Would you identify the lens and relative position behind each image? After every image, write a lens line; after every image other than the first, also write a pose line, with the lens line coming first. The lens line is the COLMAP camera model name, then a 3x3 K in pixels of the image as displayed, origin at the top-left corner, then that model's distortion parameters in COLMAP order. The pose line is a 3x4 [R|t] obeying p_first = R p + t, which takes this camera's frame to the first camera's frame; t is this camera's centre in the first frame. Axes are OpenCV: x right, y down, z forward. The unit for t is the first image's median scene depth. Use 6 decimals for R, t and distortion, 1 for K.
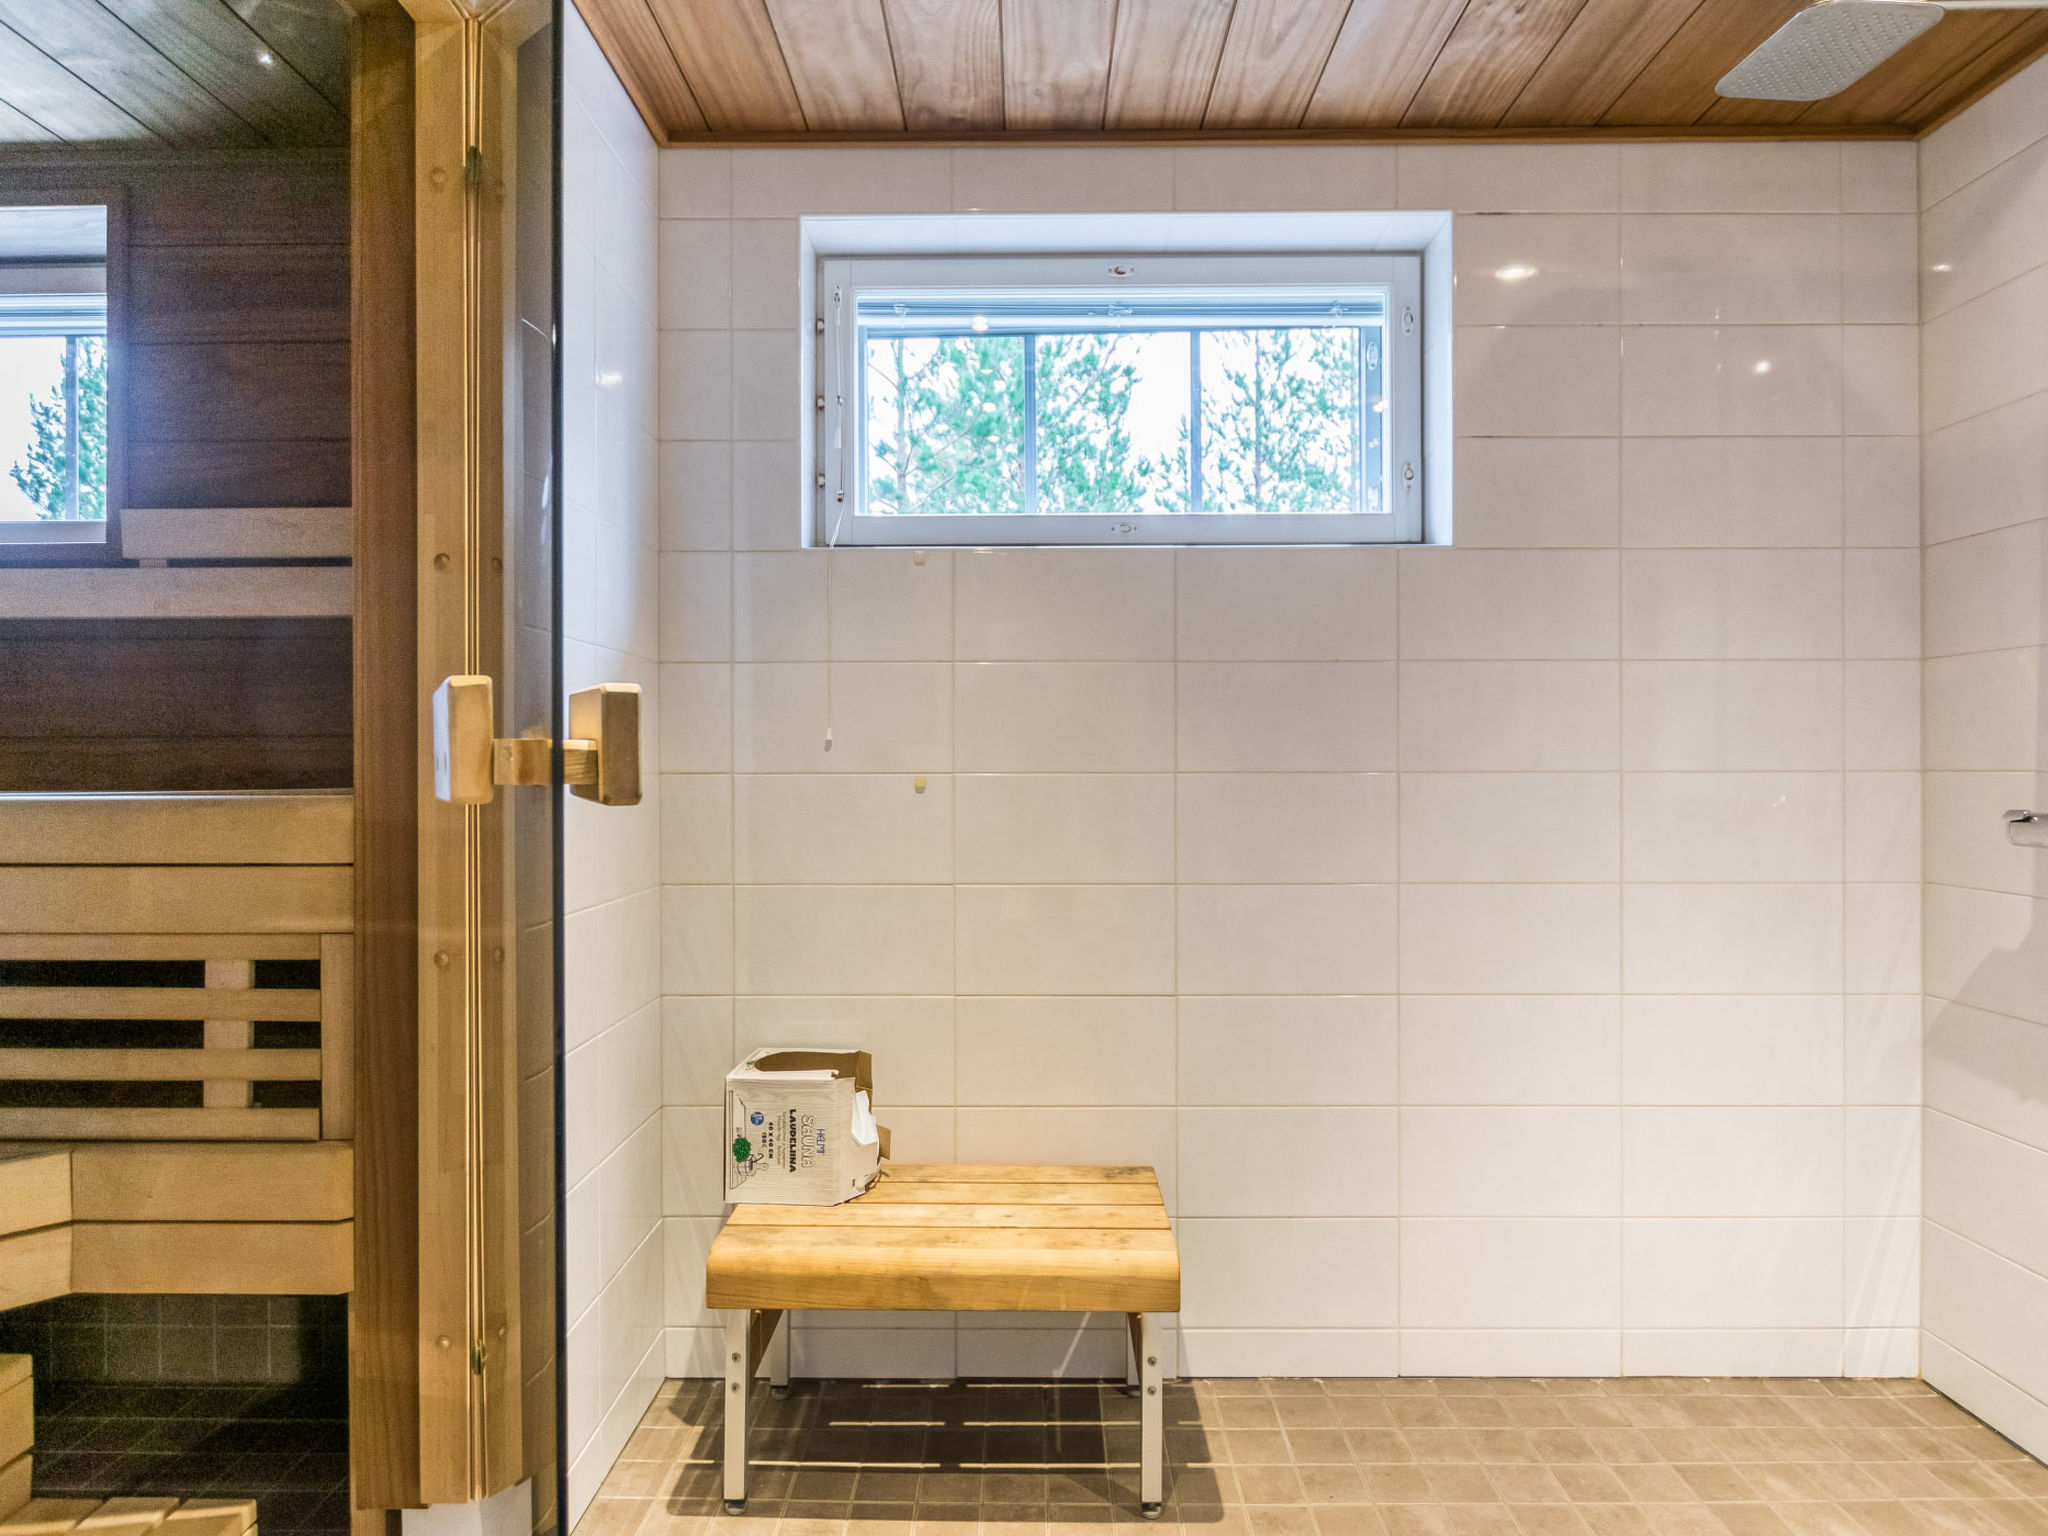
lens RADIAL K [[1220.6, 0, 1014.2], [0, 1220.6, 765.7], [0, 0, 1]] dist [0.004644, -0.010236]
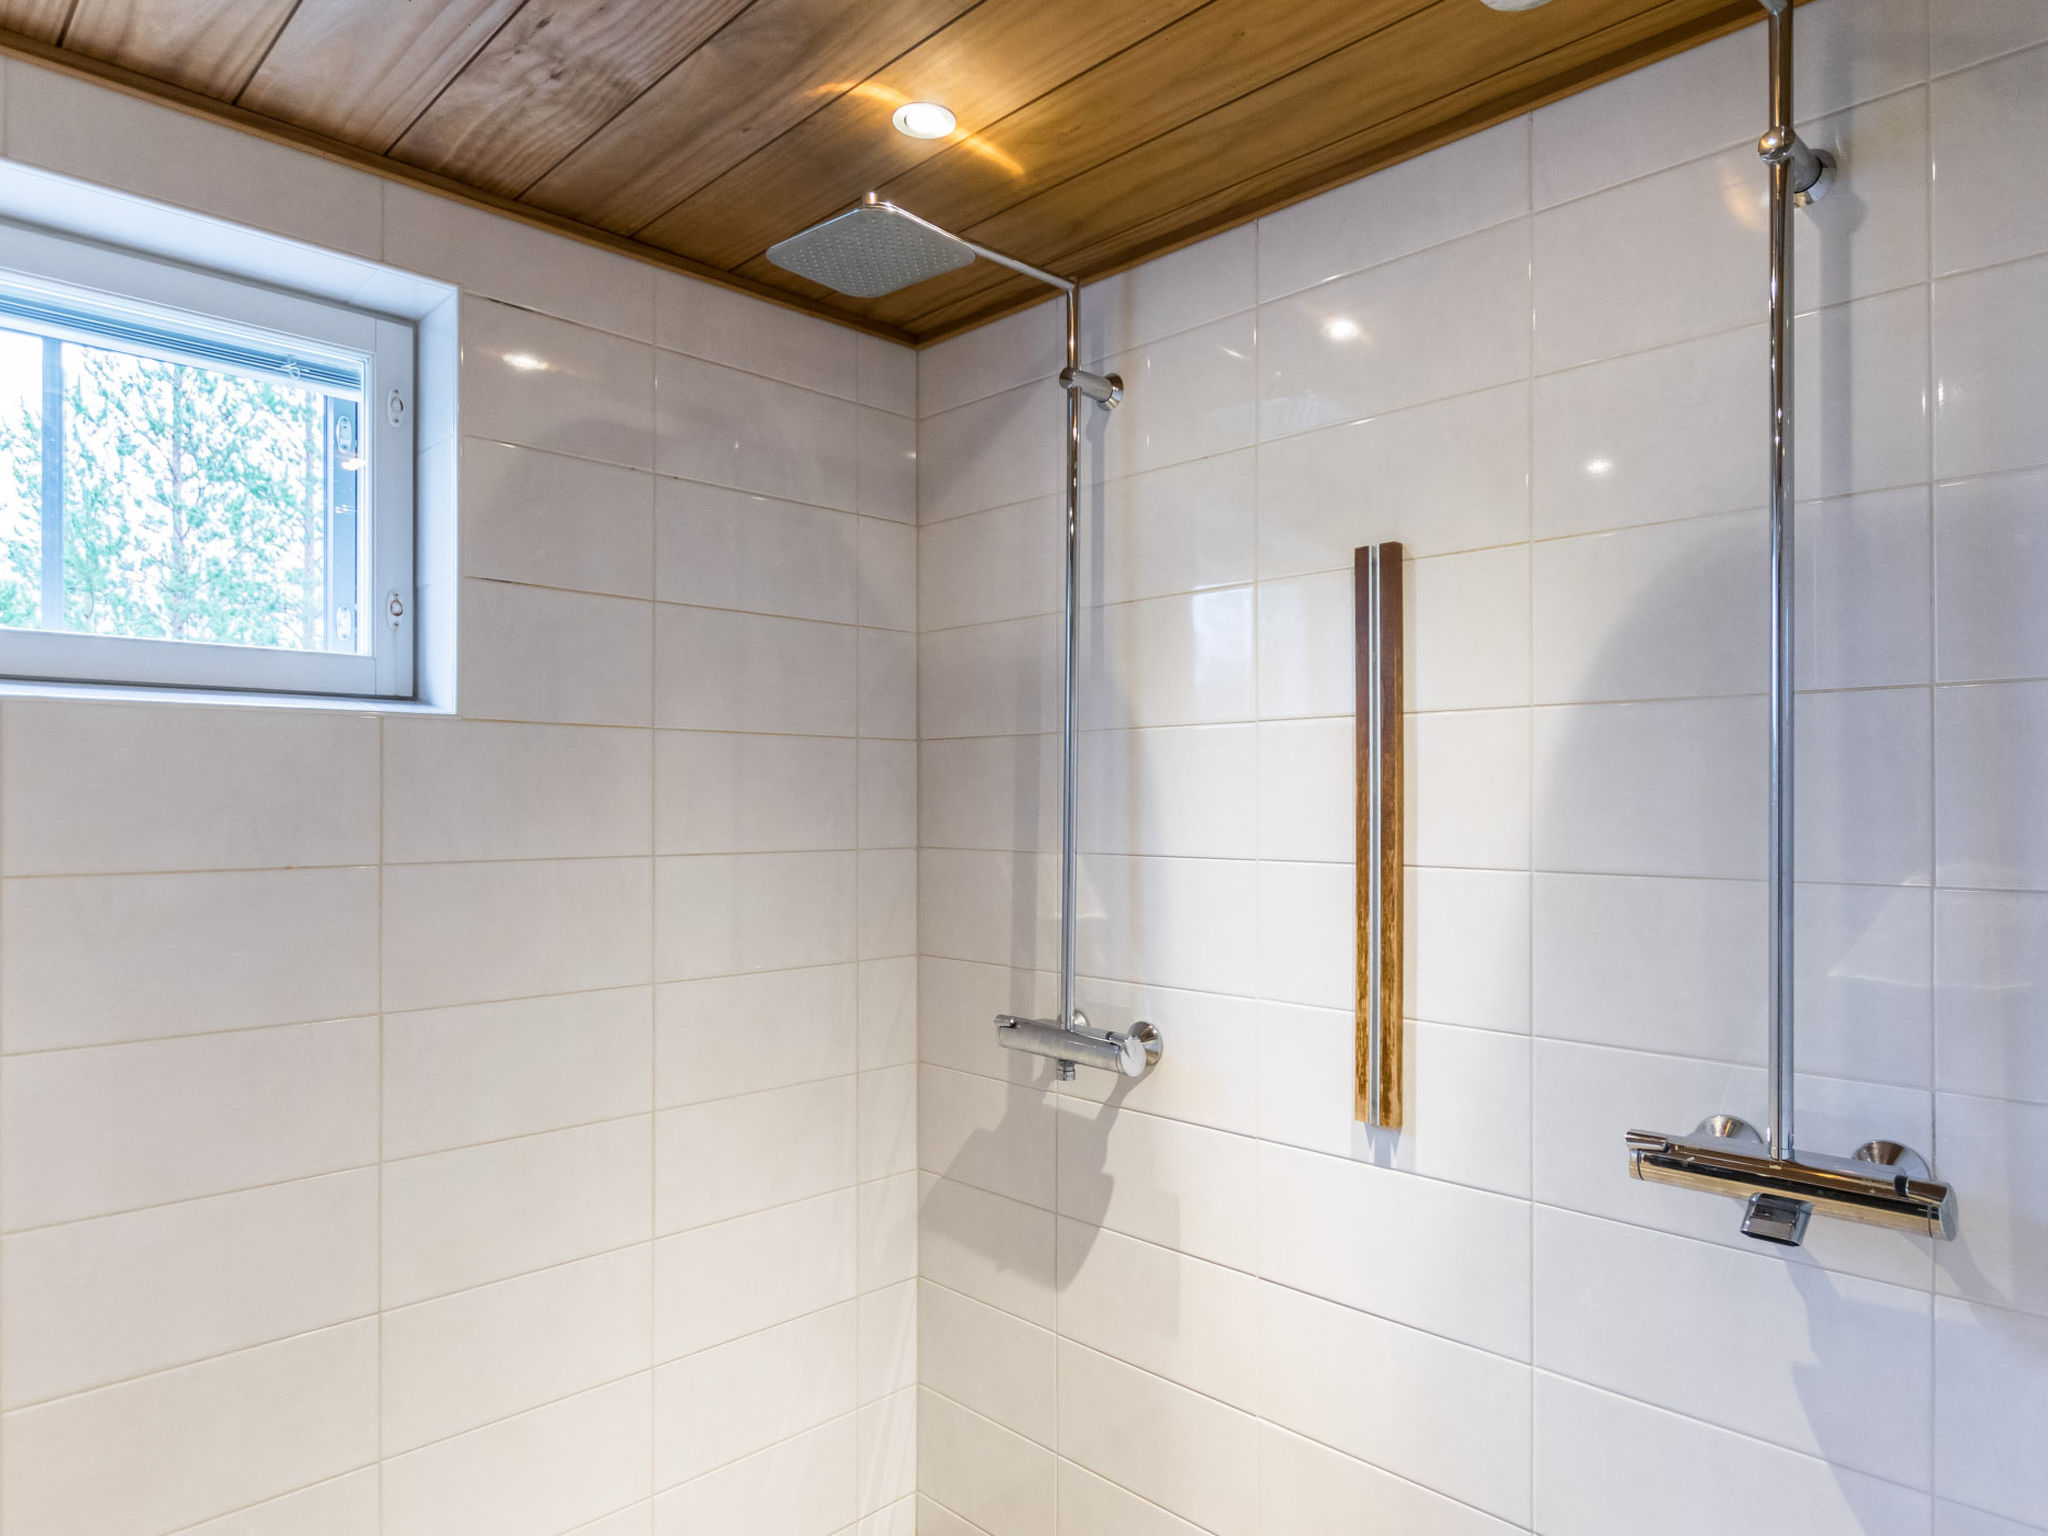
lens RADIAL K [[1220.6, 0, 1011.5], [0, 1220.6, 771.9], [0, 0, 1]] dist [0.004644, -0.010236]
pose [[0.699838, 0.005463, 0.714281, 0.051027], [-0.002373, 0.999983, -0.005324, -0.143609], [-0.714298, 0.002031, 0.699839, 0.205162]]
